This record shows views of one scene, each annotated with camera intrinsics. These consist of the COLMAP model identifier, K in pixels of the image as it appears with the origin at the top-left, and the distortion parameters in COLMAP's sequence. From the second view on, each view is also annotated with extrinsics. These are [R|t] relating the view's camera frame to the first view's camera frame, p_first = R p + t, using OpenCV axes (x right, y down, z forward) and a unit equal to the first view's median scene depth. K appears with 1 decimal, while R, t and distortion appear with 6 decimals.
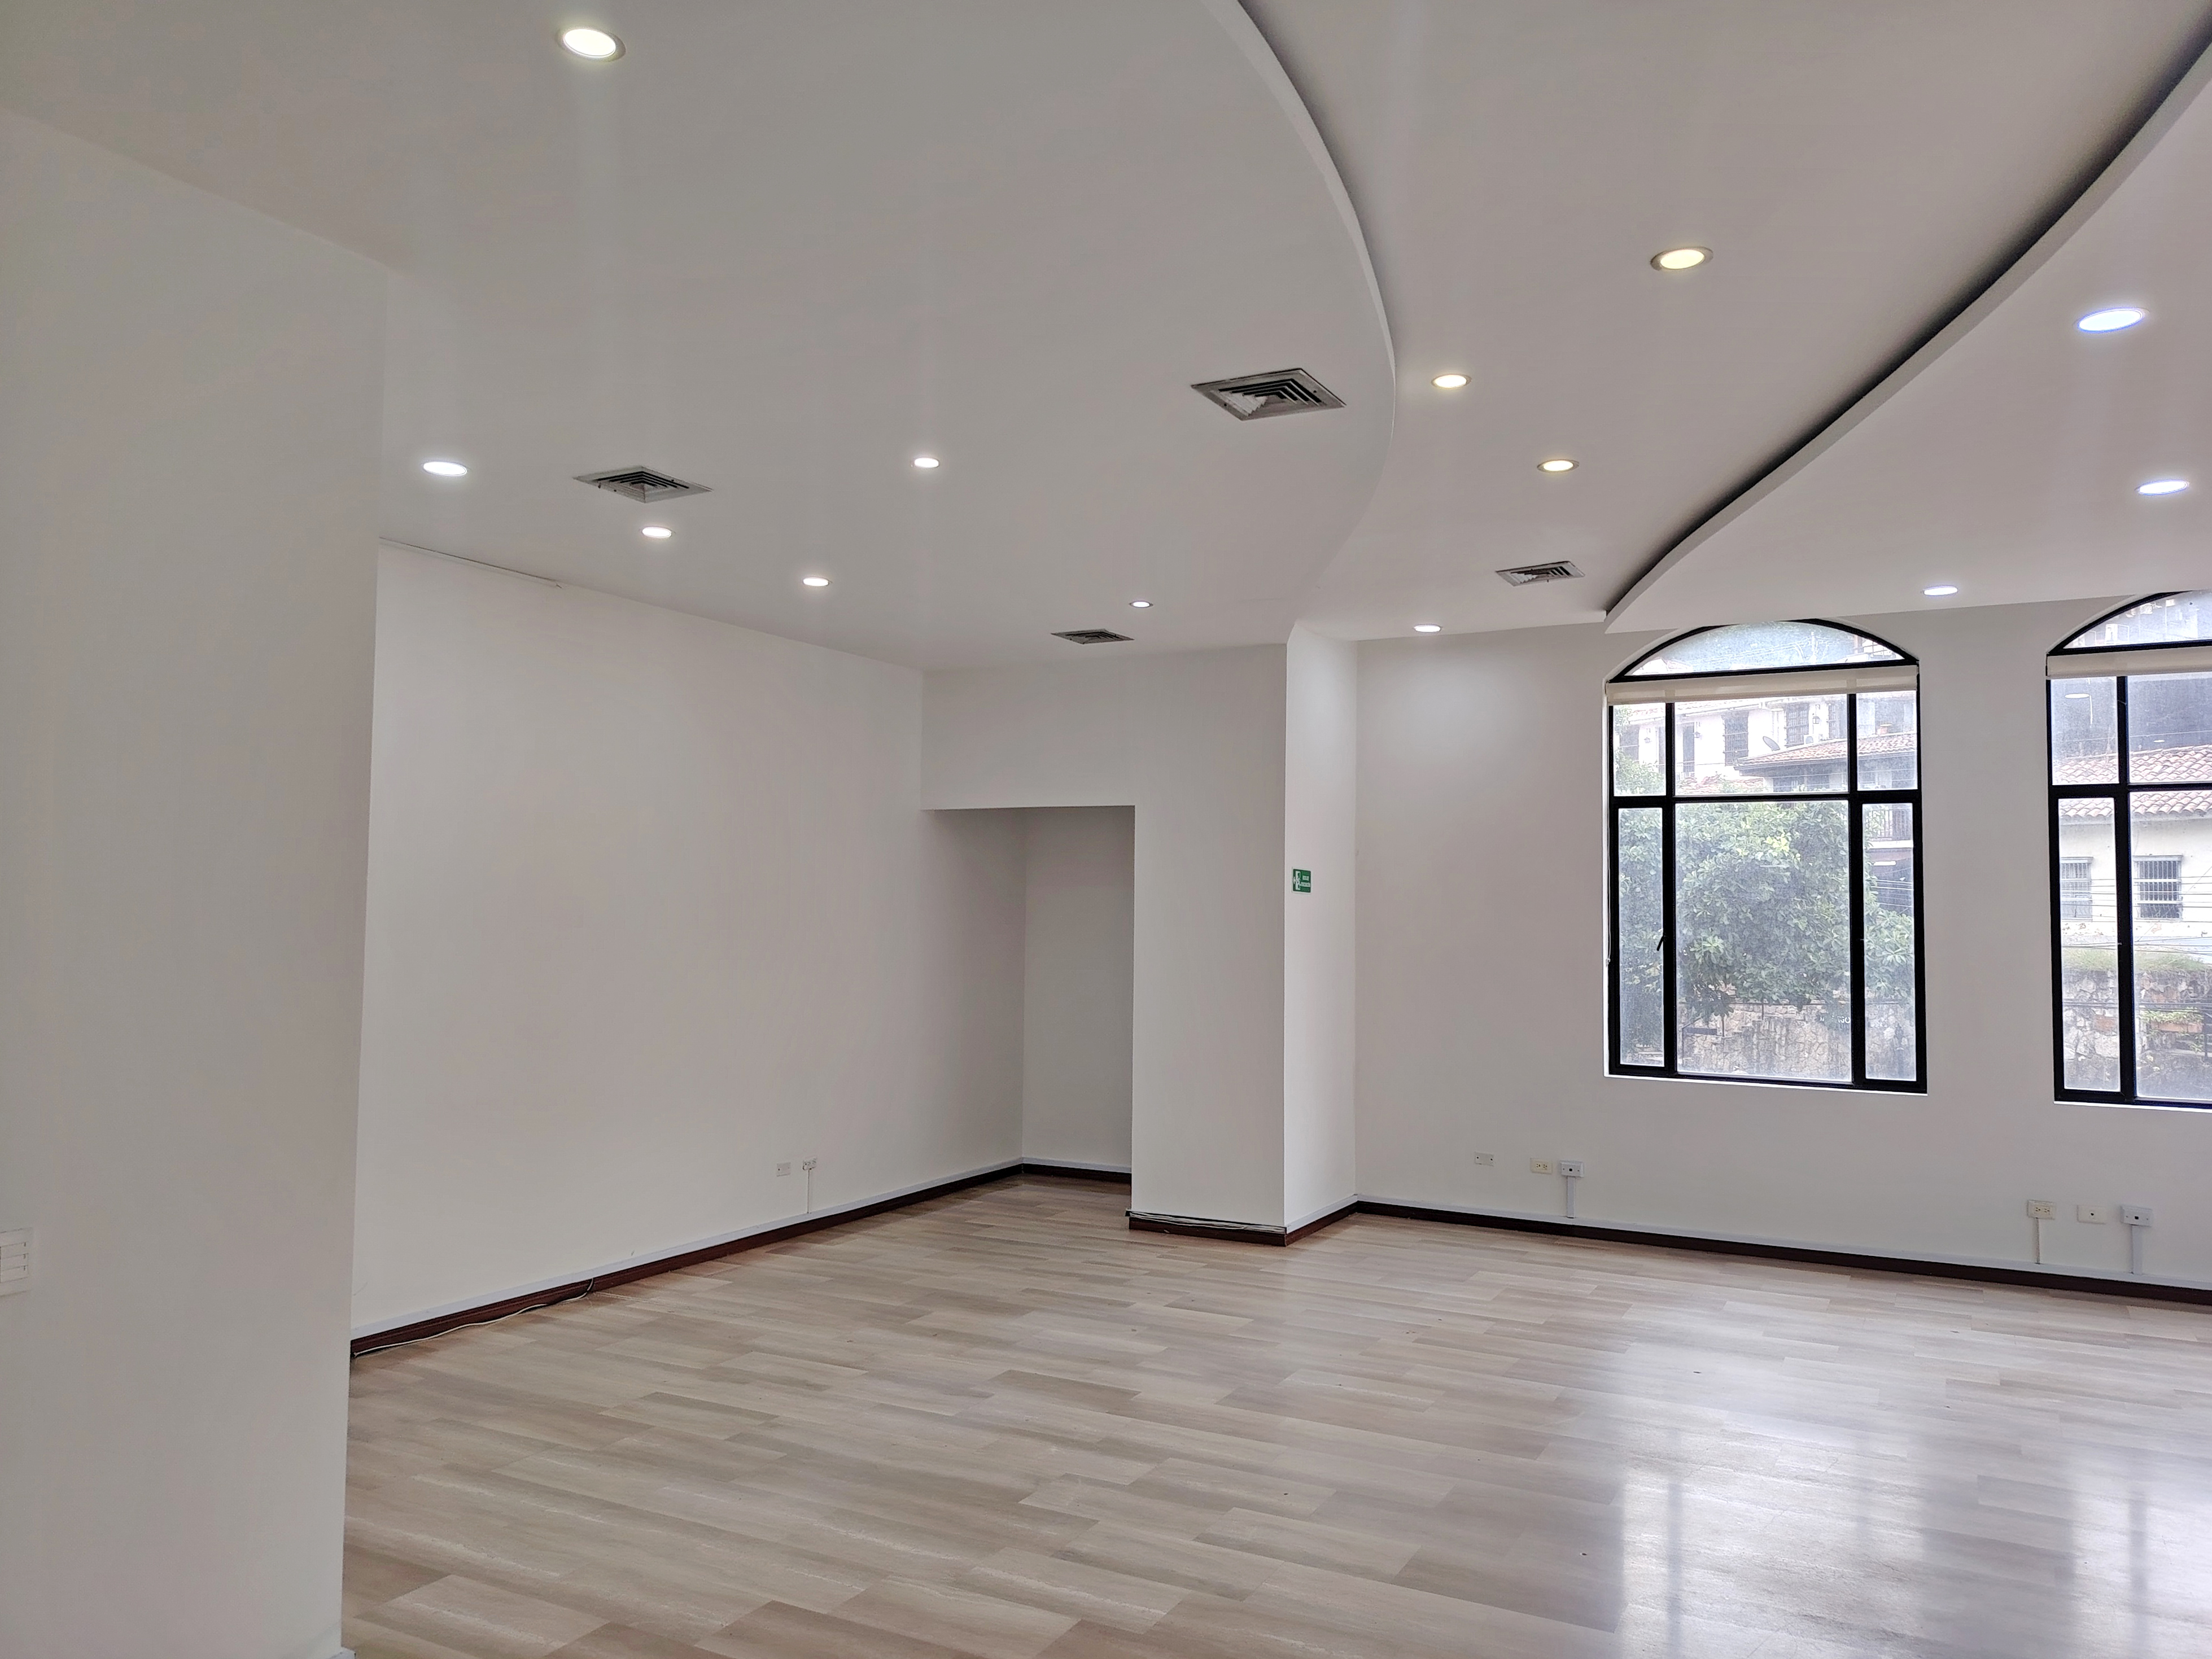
lens RADIAL K [[1537.2, 0, 1132.0], [0, 1537.2, 826.3], [0, 0, 1]] dist [0.047794, -0.076843]
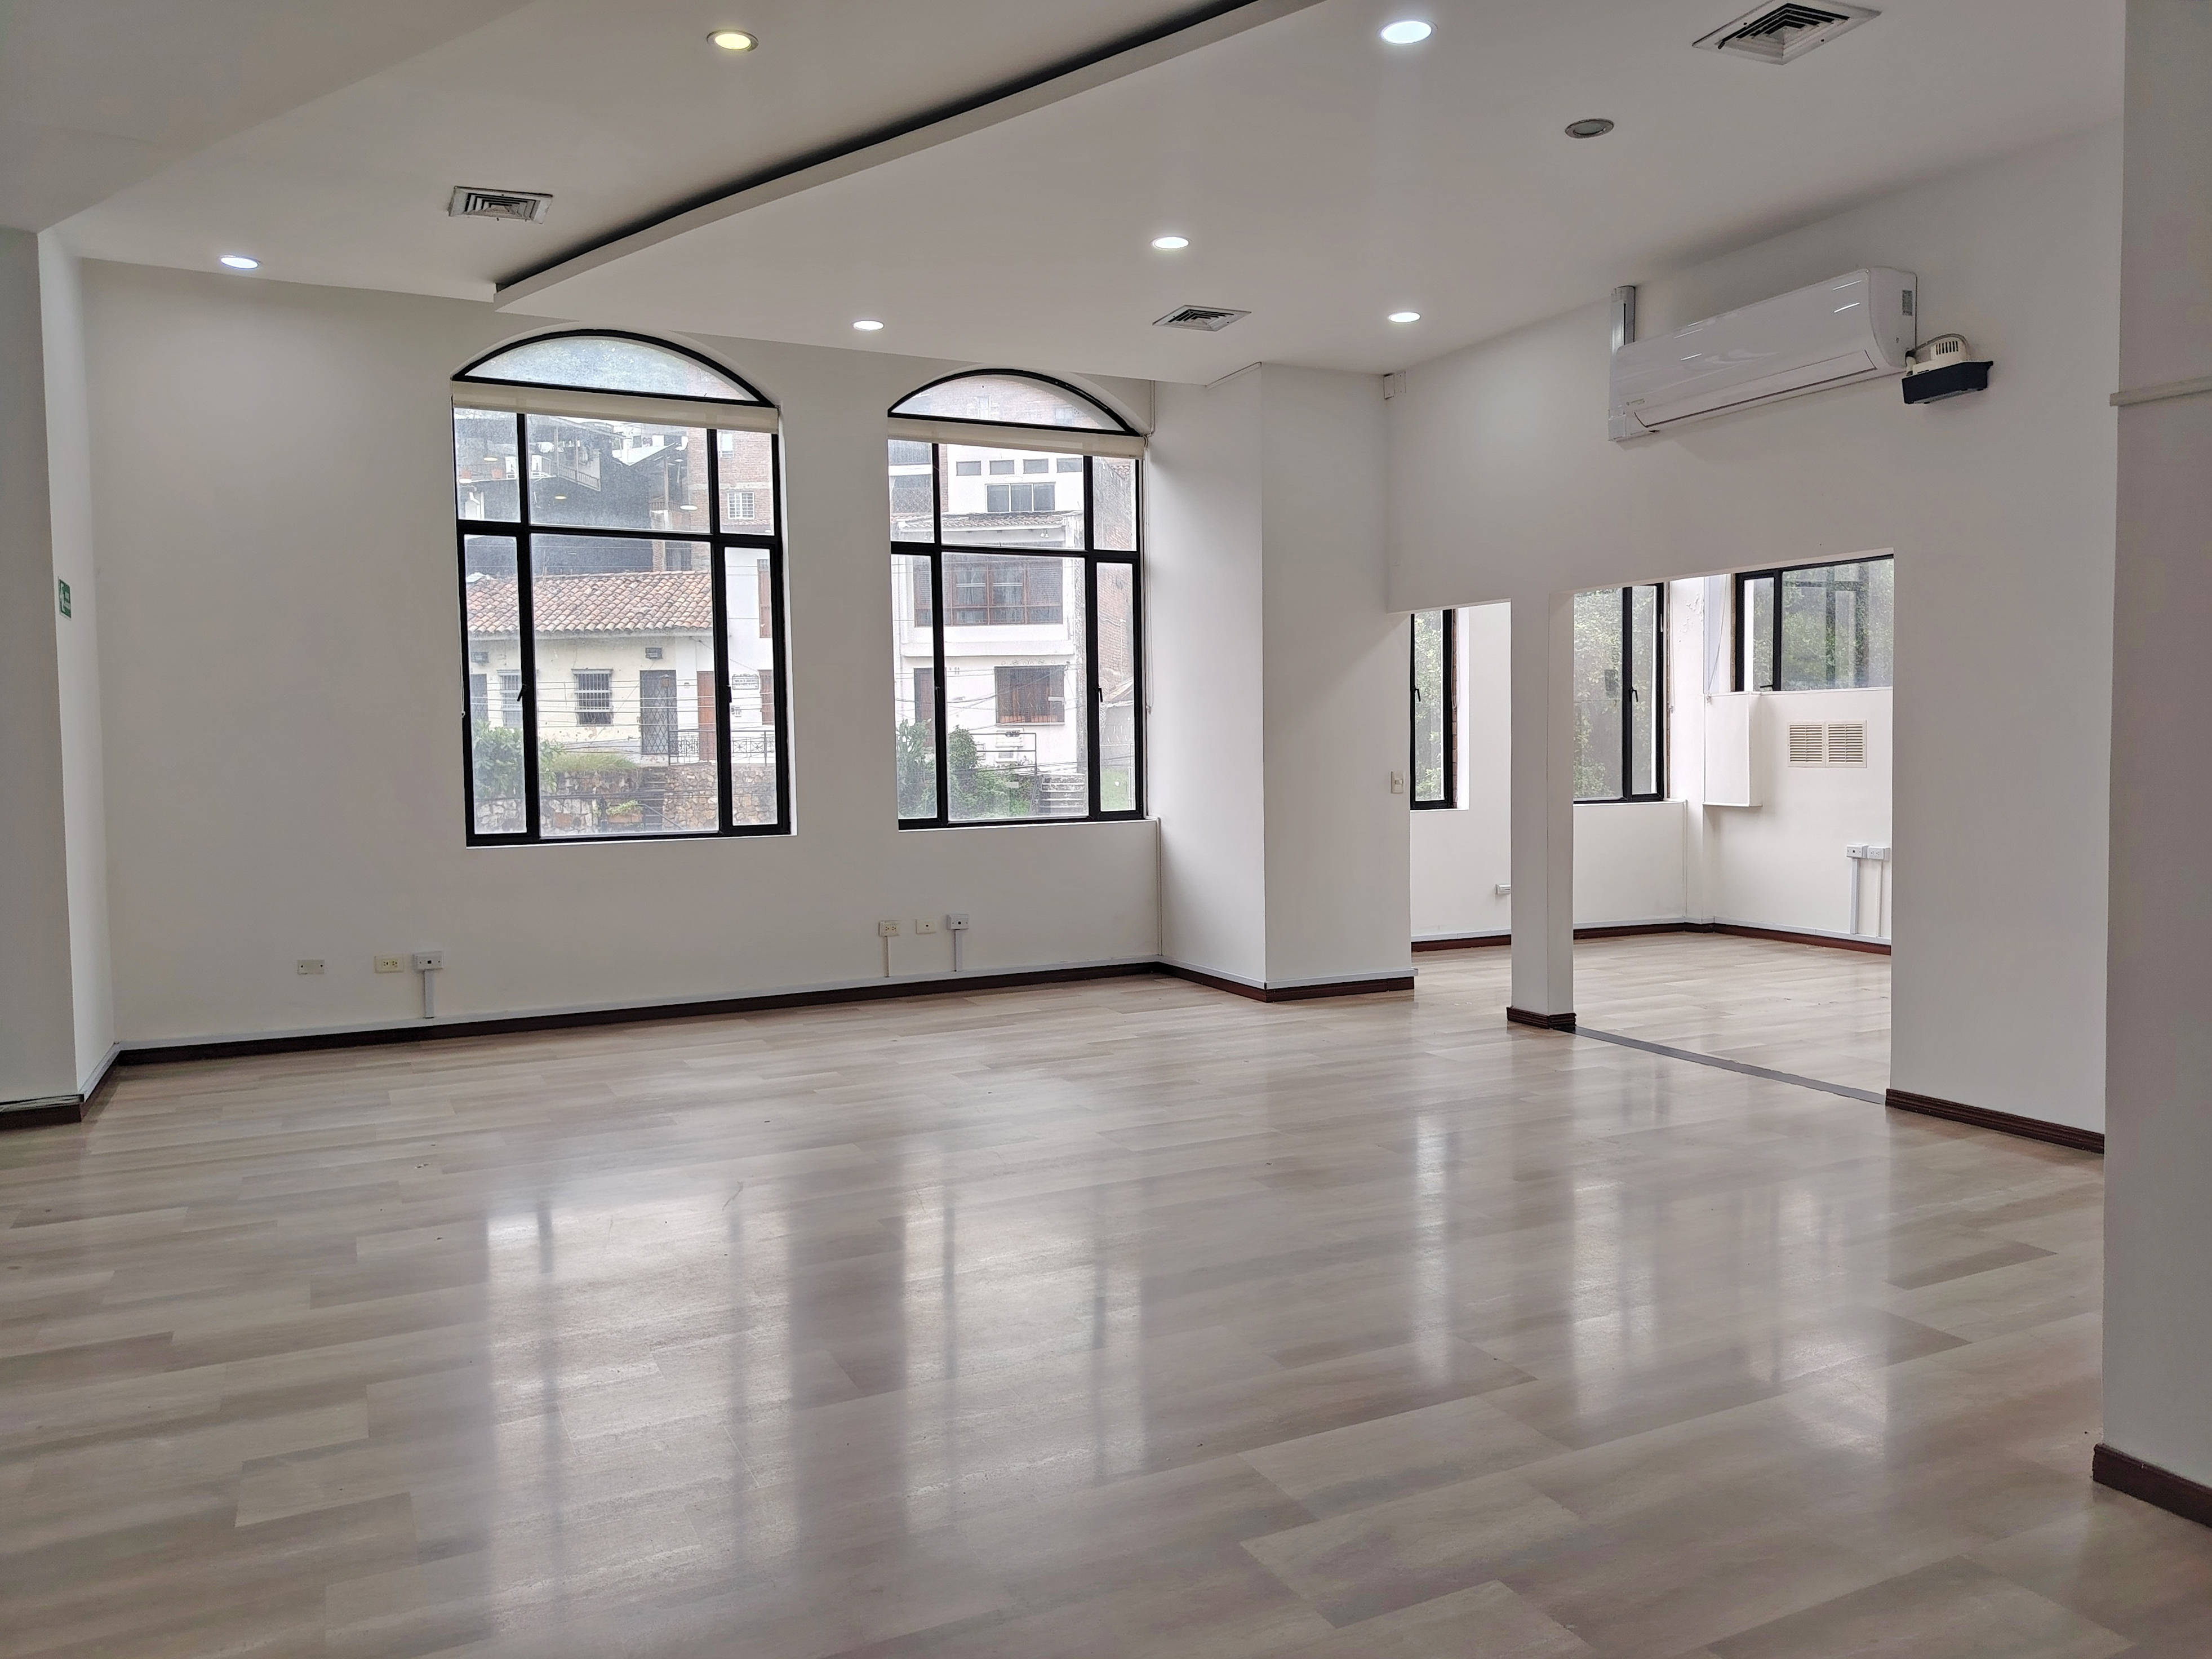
lens RADIAL K [[1537.5, 0, 1132.0], [0, 1537.5, 826.3], [0, 0, 1]] dist [0.047794, -0.076843]
pose [[0.580861, -0.068107, 0.811149, -0.183090], [-0.026264, 0.994407, 0.102302, 0.055183], [-0.813579, -0.080728, 0.575823, 0.219376]]
